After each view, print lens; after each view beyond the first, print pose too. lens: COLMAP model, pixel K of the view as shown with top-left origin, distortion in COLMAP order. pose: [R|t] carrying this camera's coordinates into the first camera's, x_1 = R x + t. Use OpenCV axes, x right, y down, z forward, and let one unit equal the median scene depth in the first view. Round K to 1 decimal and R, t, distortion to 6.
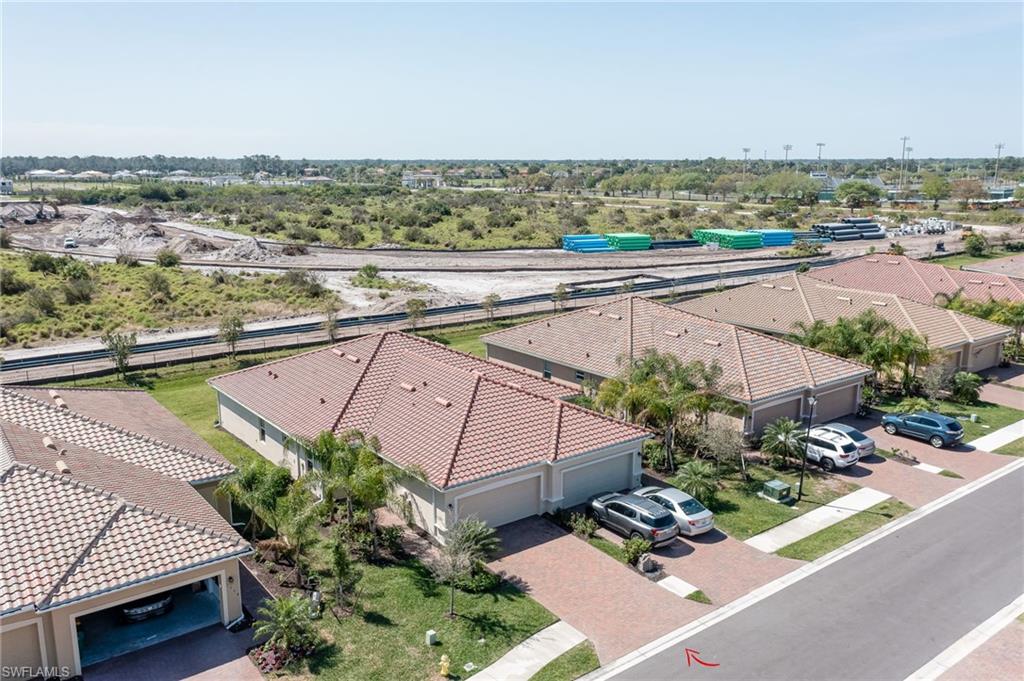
lens RADIAL K [[801.6, 0, 512.0], [0, 801.6, 340.5], [0, 0, 1]] dist [0.000280, -0.000166]
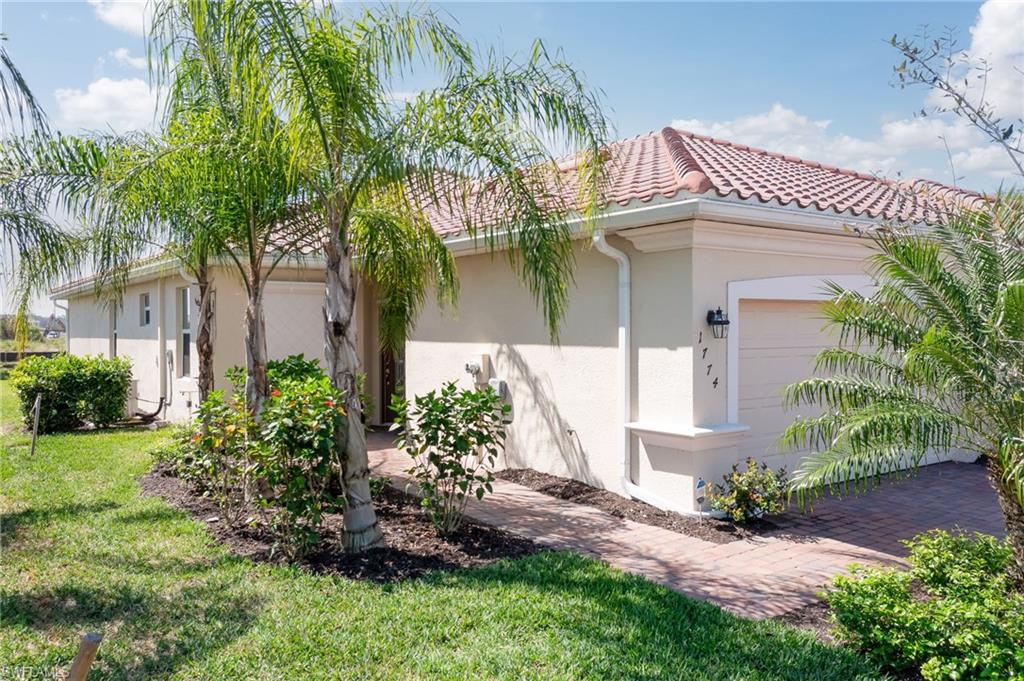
lens RADIAL K [[801.6, 0, 512.0], [0, 801.6, 340.5], [0, 0, 1]] dist [0.000280, -0.000166]
pose [[0.999466, -0.004188, -0.032394, -0.126753], [-0.001739, 0.983517, -0.180808, 0.256591], [0.032617, 0.180768, 0.982985, 0.805877]]
